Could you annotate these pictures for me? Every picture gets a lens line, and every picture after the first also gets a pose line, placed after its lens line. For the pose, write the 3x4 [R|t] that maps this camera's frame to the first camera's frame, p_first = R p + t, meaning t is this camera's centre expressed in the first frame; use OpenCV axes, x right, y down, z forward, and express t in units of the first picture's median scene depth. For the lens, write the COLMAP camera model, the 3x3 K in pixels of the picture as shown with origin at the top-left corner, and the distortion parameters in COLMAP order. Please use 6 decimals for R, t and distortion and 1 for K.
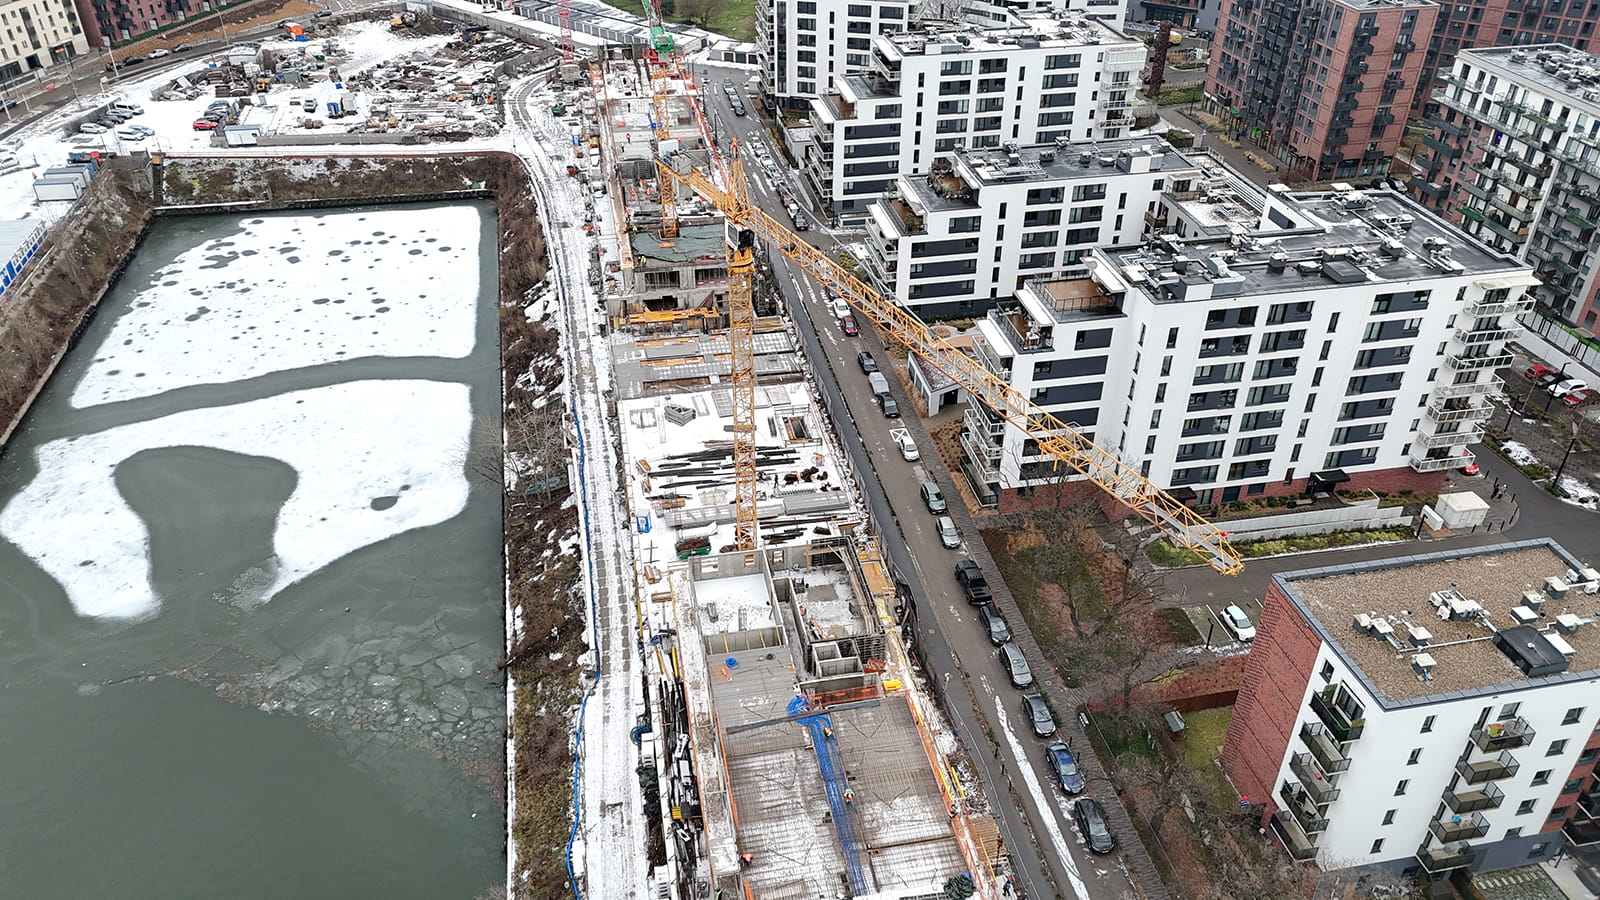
lens RADIAL K [[1179.7, 0, 802.3], [0, 1179.7, 454.1], [0, 0, 1]] dist [0.073133, -0.049245]
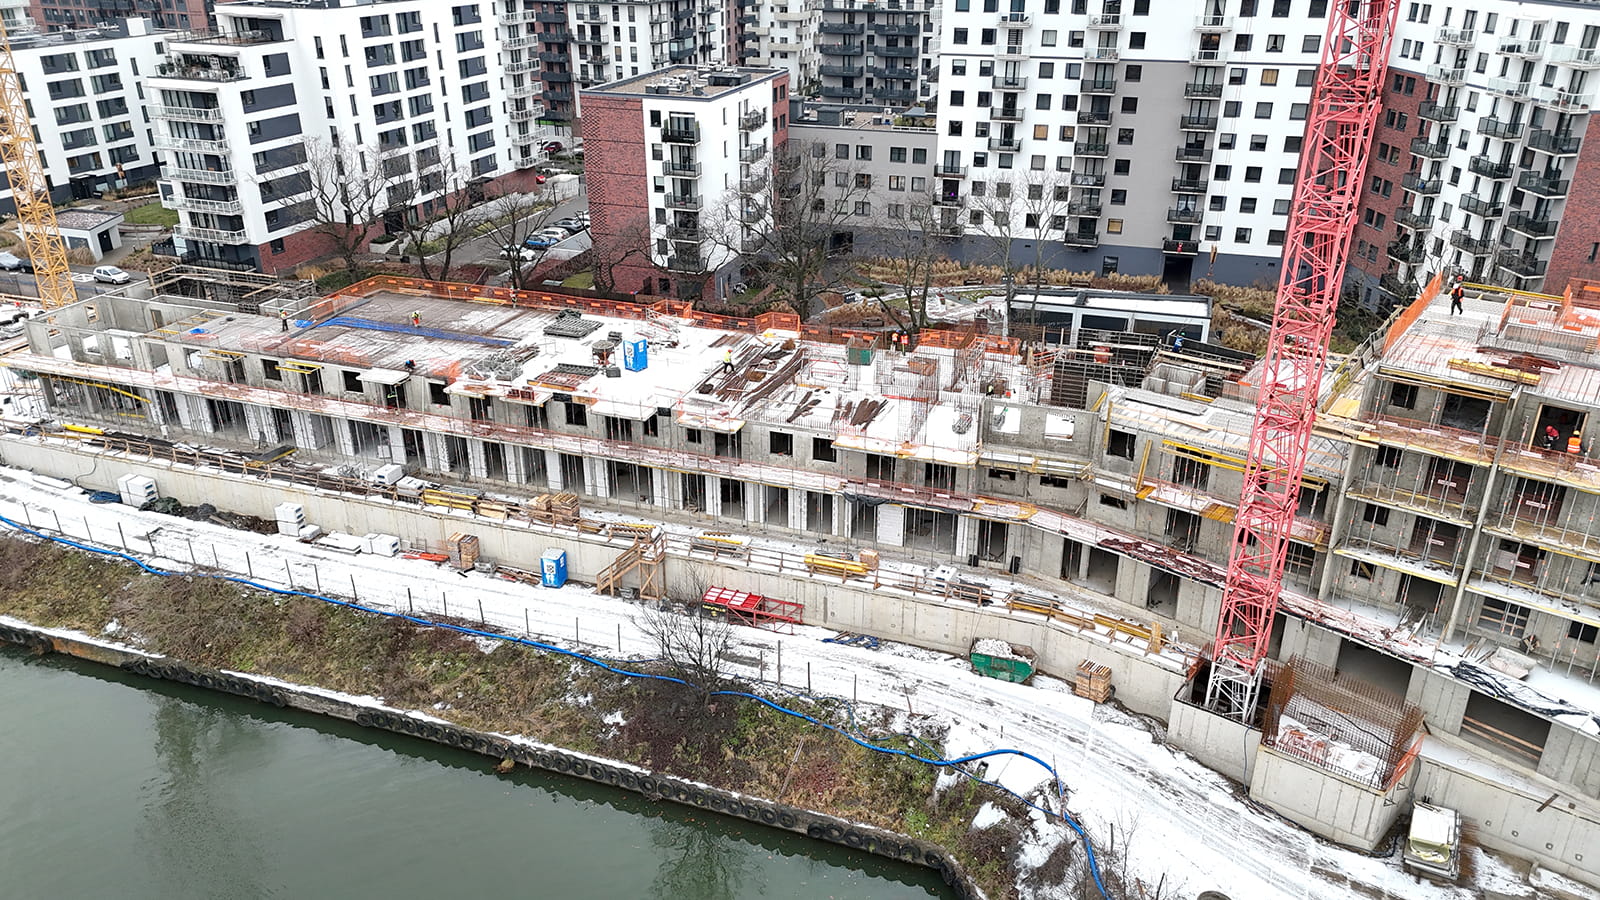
lens RADIAL K [[1179.7, 0, 799.7], [0, 1179.7, 454.5], [0, 0, 1]] dist [0.073133, -0.049245]
pose [[0.505907, -0.363479, 0.782267, -0.459066], [0.481175, 0.871592, 0.093799, 0.313640], [-0.715911, 0.328954, 0.615841, 0.108546]]
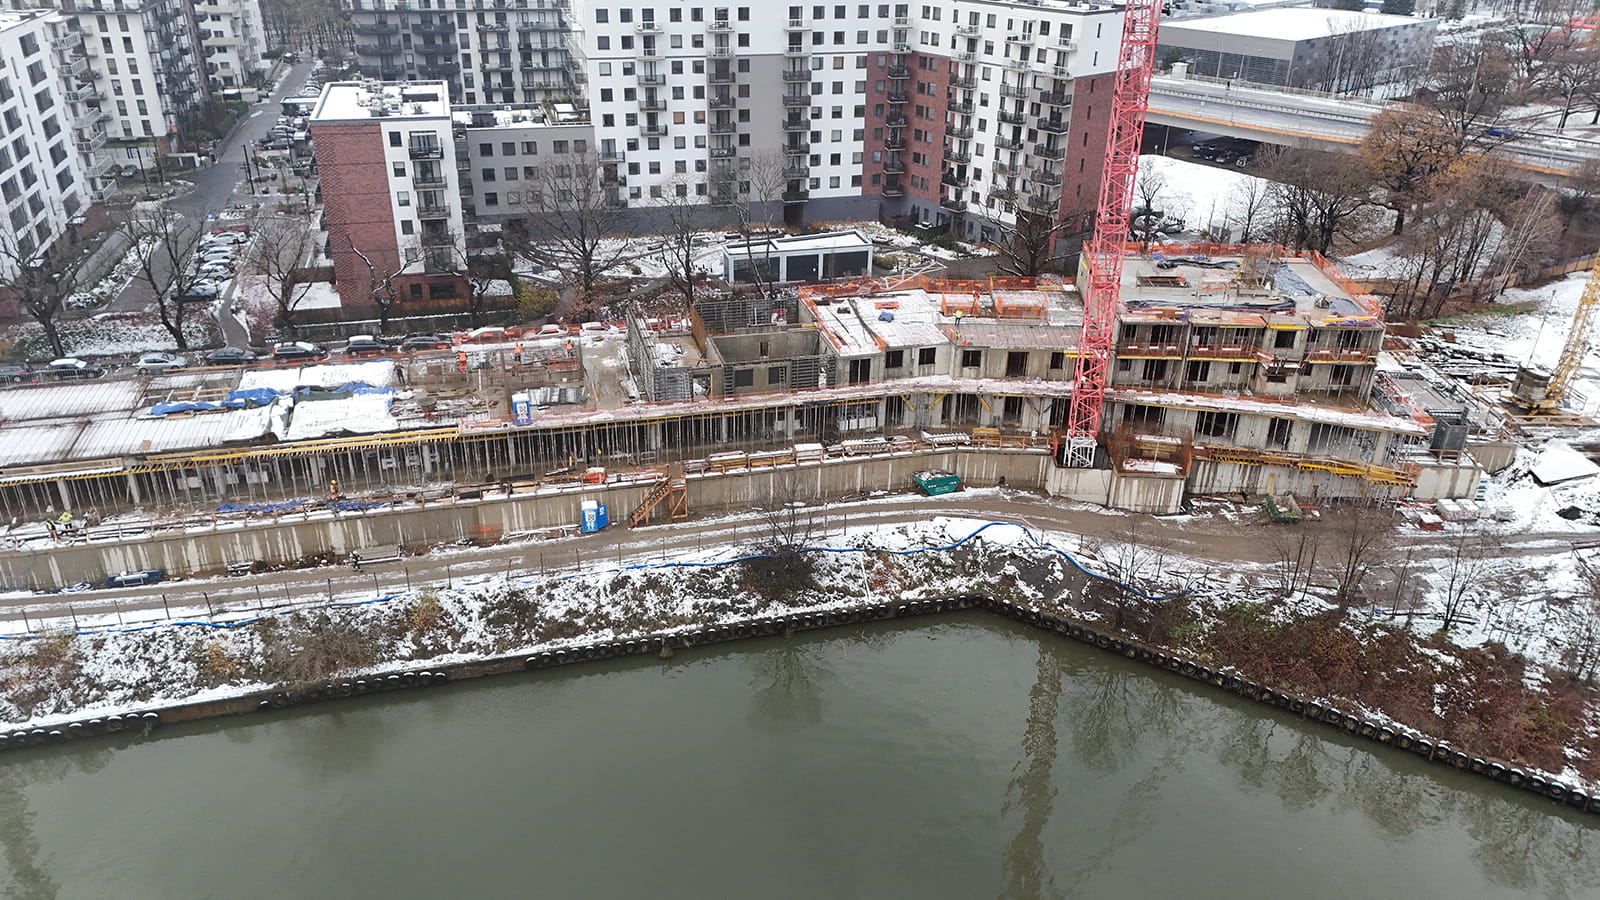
lens RADIAL K [[1179.7, 0, 802.0], [0, 1179.7, 463.7], [0, 0, 1]] dist [0.073133, -0.049245]
pose [[-0.056440, -0.454599, 0.888906, -0.737486], [0.546621, 0.730963, 0.408532, 0.097609], [-0.835476, 0.508952, 0.207238, 0.311862]]
